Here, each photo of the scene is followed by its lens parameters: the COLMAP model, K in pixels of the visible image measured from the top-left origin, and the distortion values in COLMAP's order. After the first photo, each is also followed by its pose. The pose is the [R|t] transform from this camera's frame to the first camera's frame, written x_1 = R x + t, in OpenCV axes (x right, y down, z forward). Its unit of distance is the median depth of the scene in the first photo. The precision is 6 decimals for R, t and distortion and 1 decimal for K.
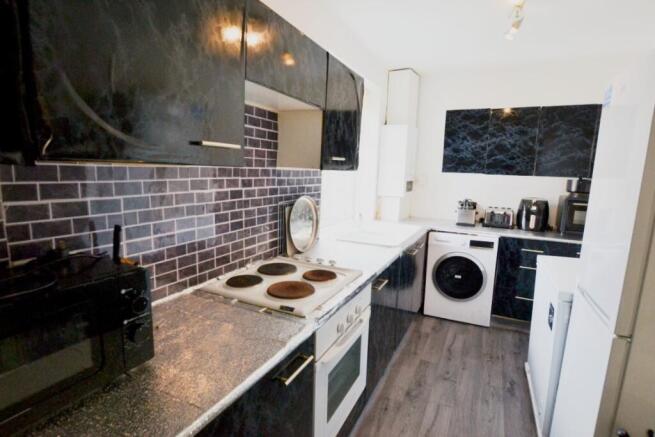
lens RADIAL K [[330.4, 0, 325.6], [0, 330.4, 218.3], [0, 0, 1]] dist [-0.024229, 0.002000]
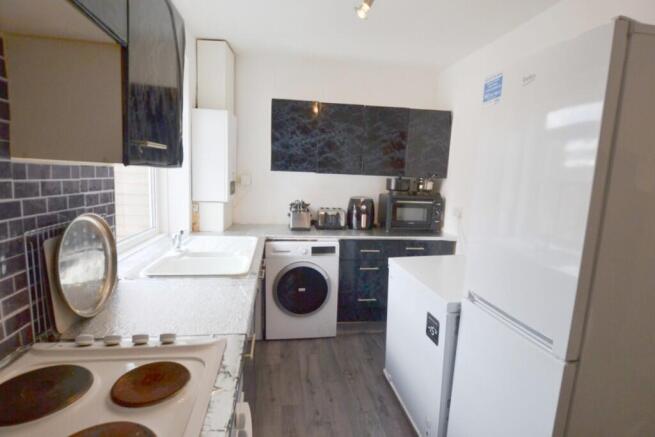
lens RADIAL K [[330.4, 0, 328.4], [0, 330.4, 221.9], [0, 0, 1]] dist [-0.024229, 0.002000]
pose [[0.816846, -0.079453, 0.571358, -0.033005], [0.070933, 0.996787, 0.037204, -0.033146], [-0.572478, 0.010138, 0.819857, 0.246253]]
